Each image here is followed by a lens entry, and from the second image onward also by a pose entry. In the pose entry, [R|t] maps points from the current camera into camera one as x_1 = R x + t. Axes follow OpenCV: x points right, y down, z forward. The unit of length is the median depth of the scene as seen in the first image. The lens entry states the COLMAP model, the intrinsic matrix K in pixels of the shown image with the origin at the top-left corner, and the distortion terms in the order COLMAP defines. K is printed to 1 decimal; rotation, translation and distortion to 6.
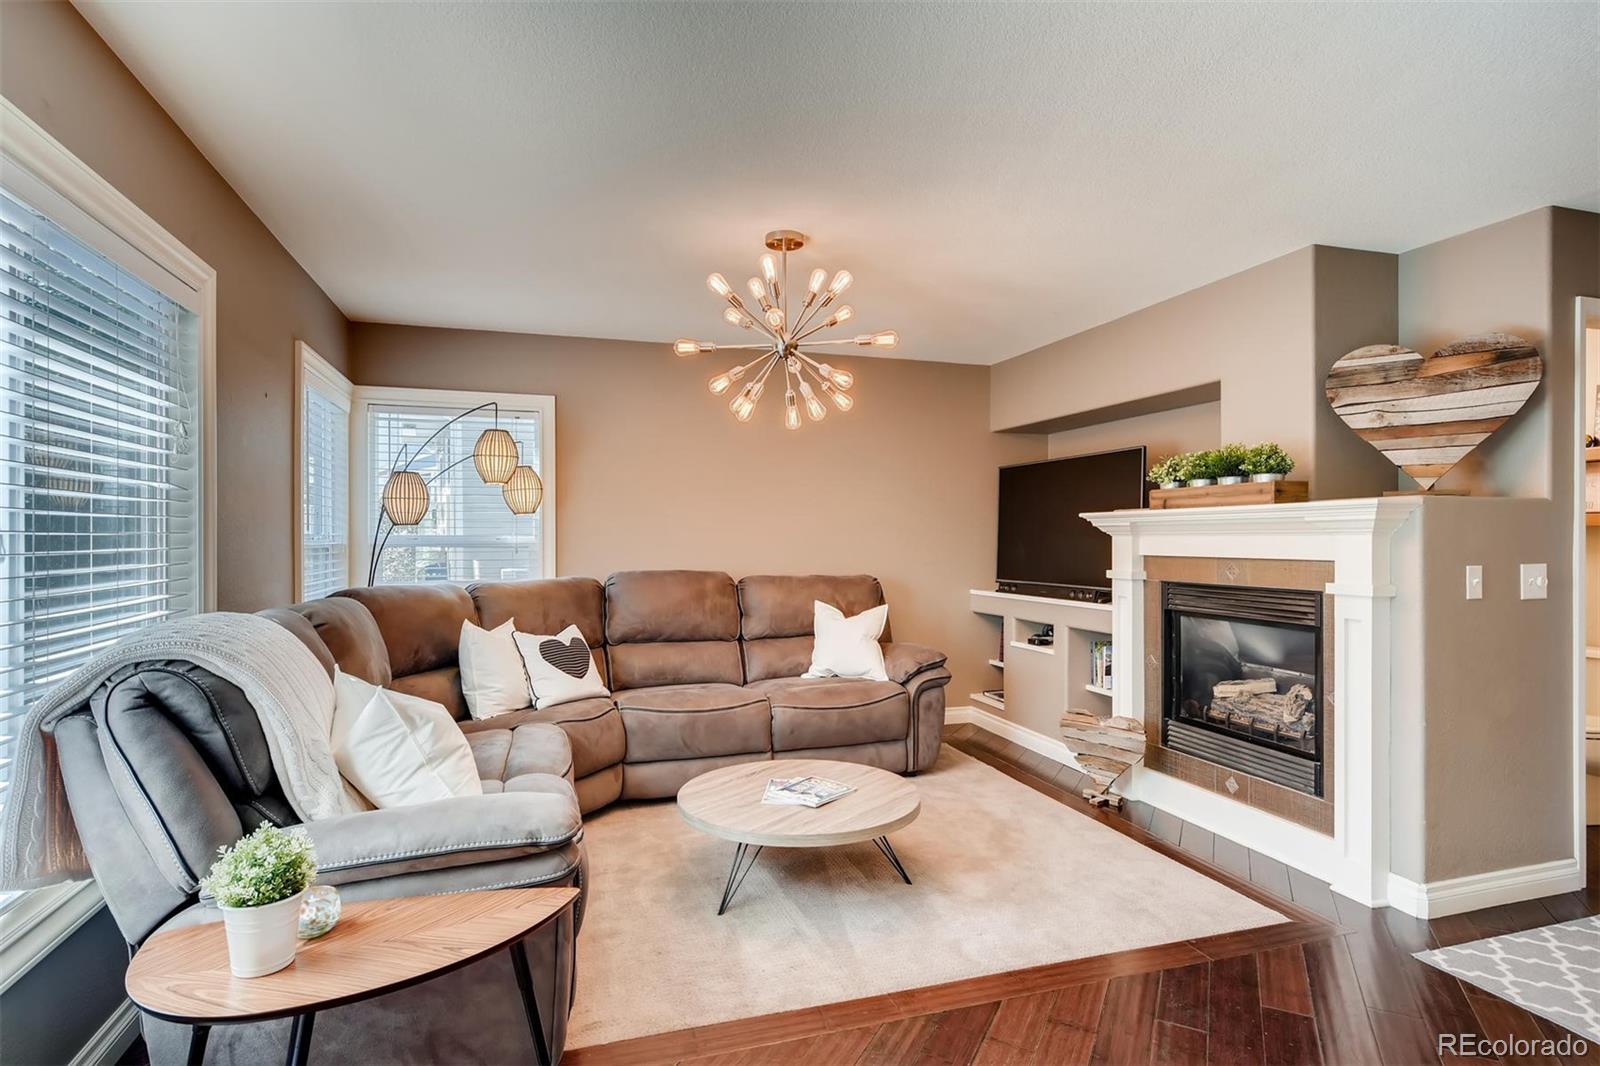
lens RADIAL K [[825.4, 0, 797.7], [0, 825.4, 536.4], [0, 0, 1]] dist [0.000935, 0.000609]
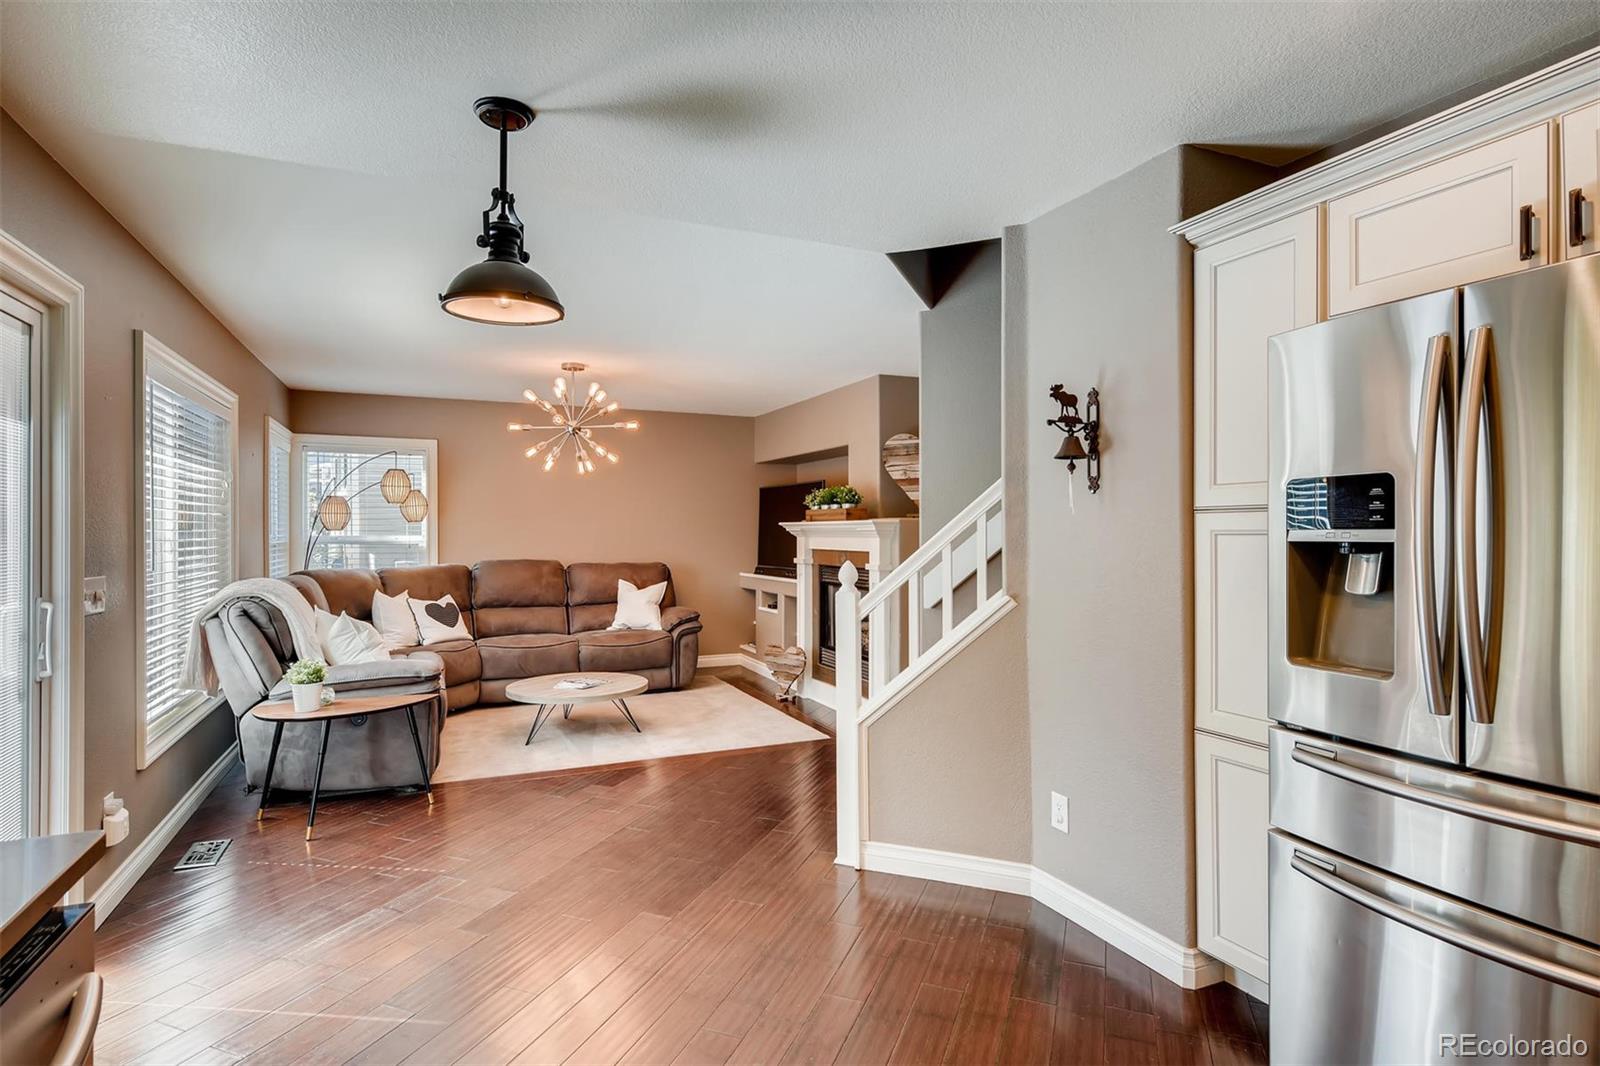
lens RADIAL K [[825.4, 0, 804.4], [0, 825.4, 531.7], [0, 0, 1]] dist [0.000935, 0.000609]
pose [[0.993003, -0.000017, 0.118086, 0.219496], [-0.000365, 0.999995, 0.003212, -0.016781], [-0.118086, -0.003233, 0.992998, -0.648113]]
